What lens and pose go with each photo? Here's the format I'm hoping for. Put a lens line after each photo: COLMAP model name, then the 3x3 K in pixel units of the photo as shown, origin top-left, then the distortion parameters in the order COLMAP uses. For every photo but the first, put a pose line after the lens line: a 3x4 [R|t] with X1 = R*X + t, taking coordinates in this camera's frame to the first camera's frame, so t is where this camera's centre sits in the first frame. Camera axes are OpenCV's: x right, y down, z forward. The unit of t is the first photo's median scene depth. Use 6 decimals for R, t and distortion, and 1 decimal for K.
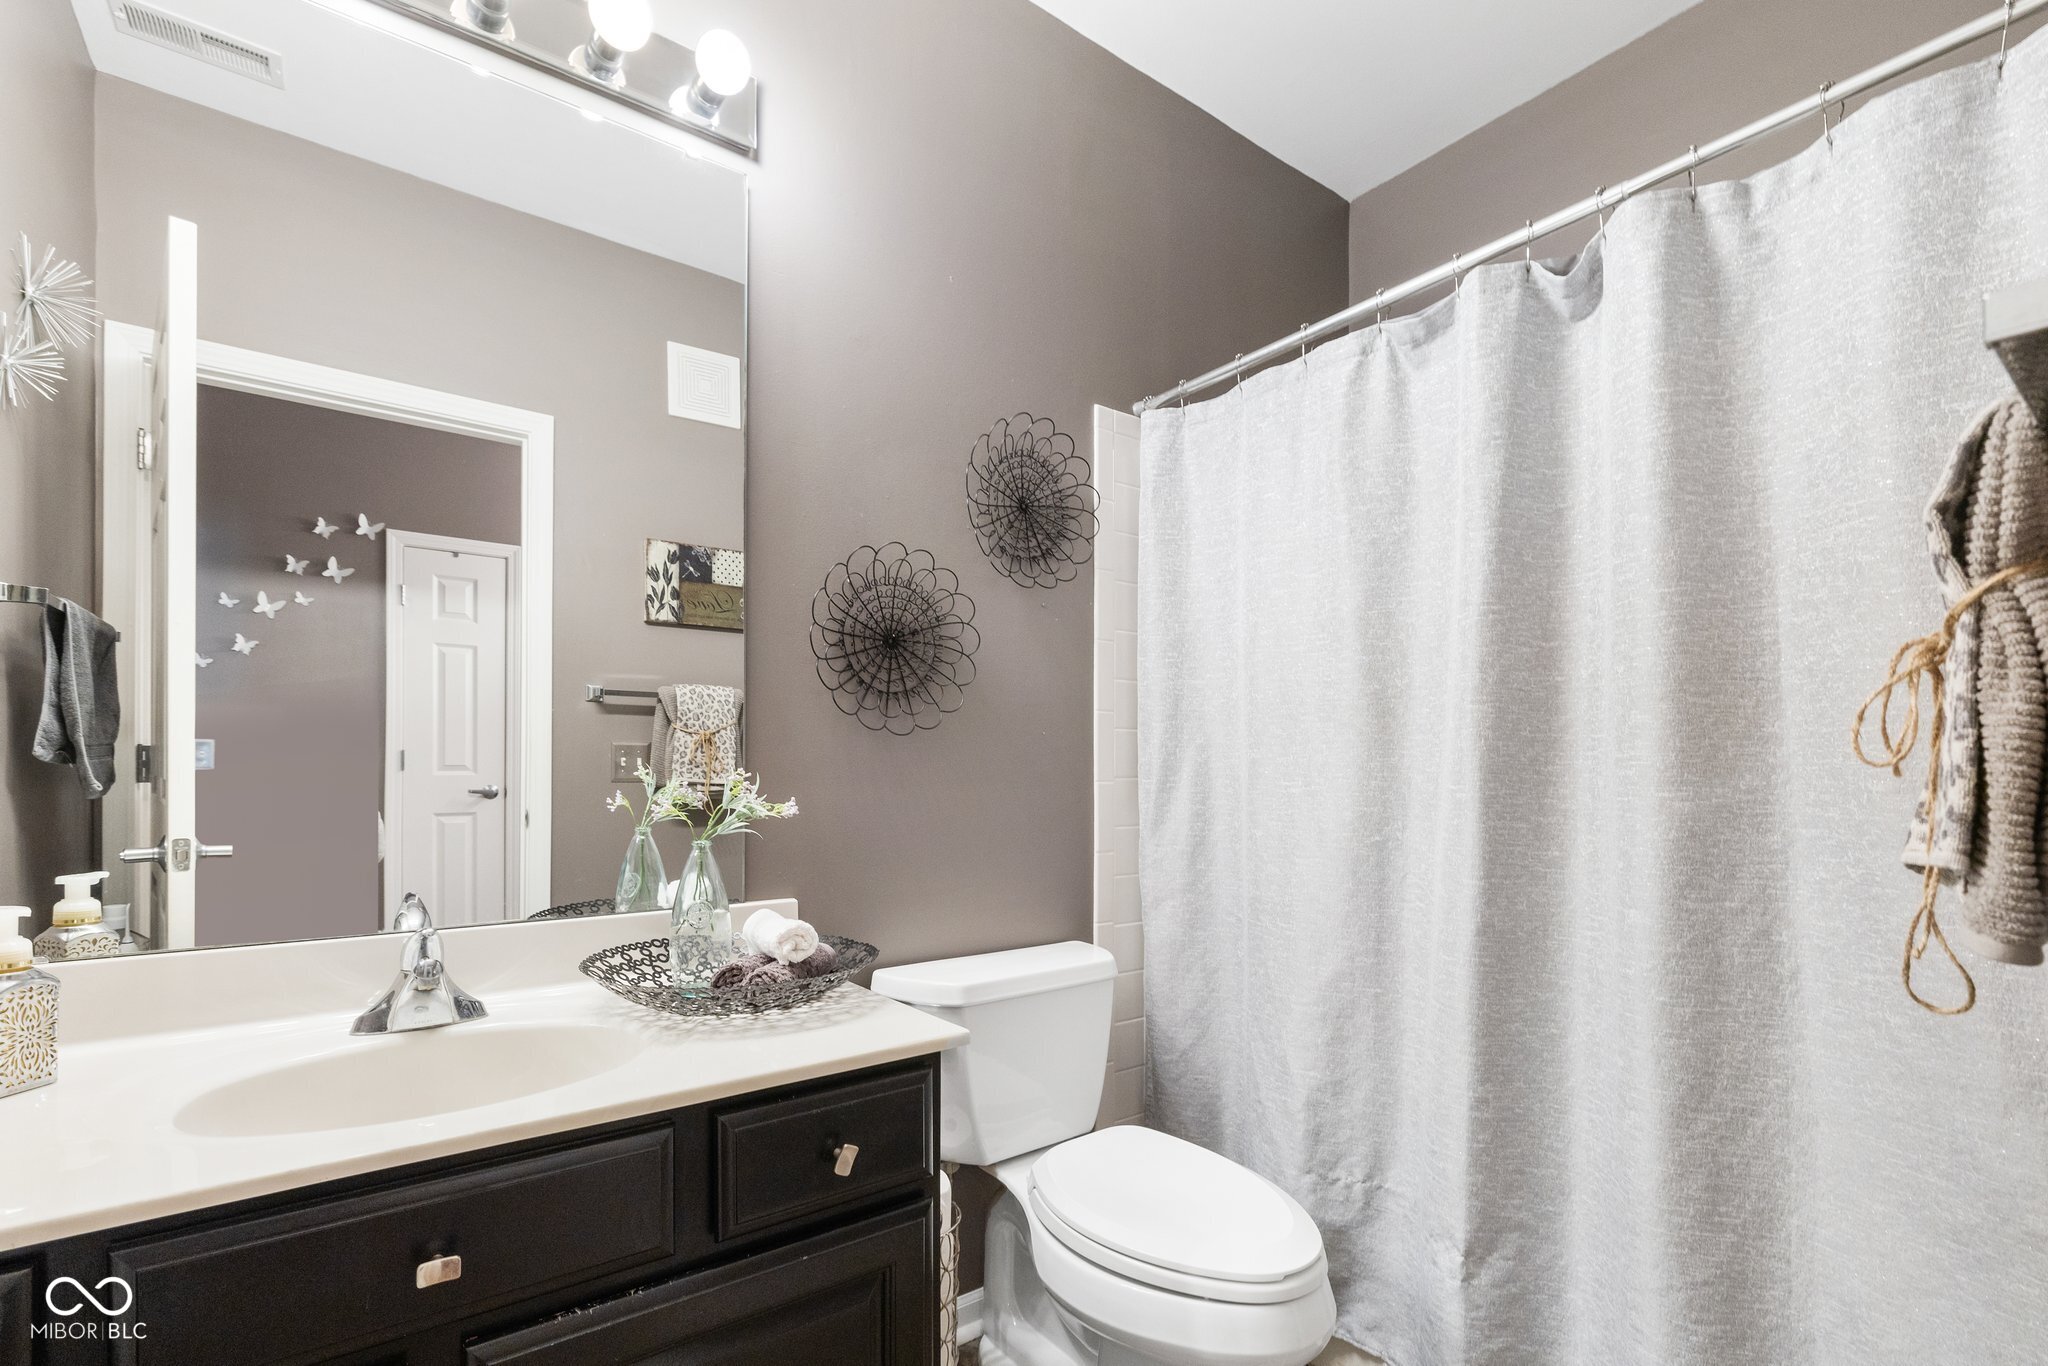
lens RADIAL K [[892.1, 0, 1026.3], [0, 892.1, 765.4], [0, 0, 1]] dist [0.001230, 0.001673]
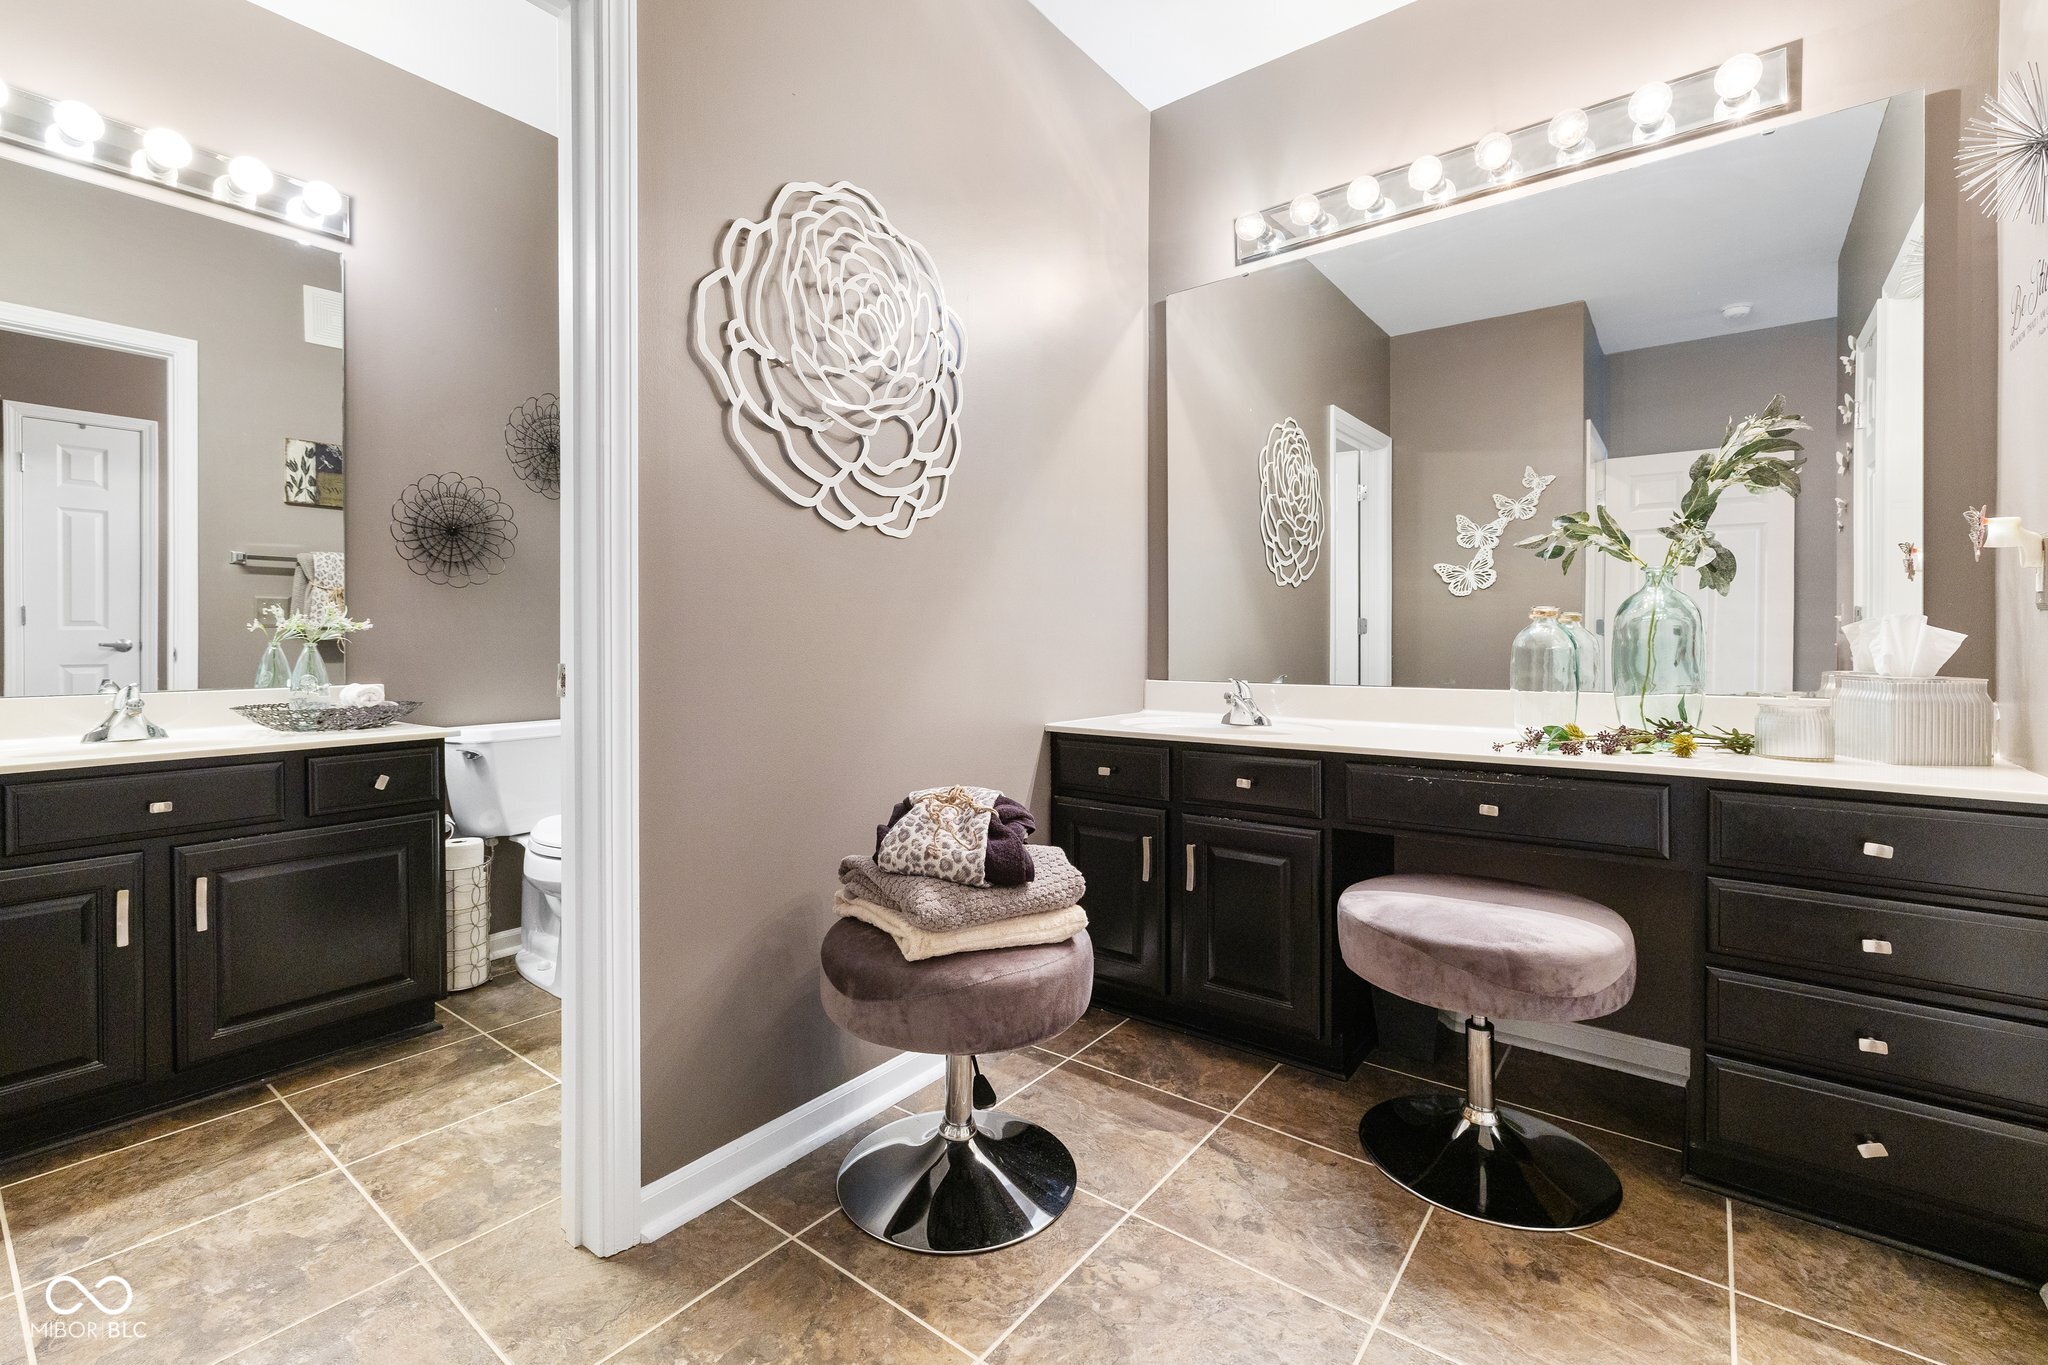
lens RADIAL K [[892.1, 0, 1019.4], [0, 892.1, 640.0], [0, 0, 1]] dist [0.001230, 0.001673]
pose [[0.964571, -0.006576, 0.263740, 0.267640], [0.005500, 0.999973, 0.004818, 0.038439], [-0.263764, -0.003197, 0.964582, -0.551461]]
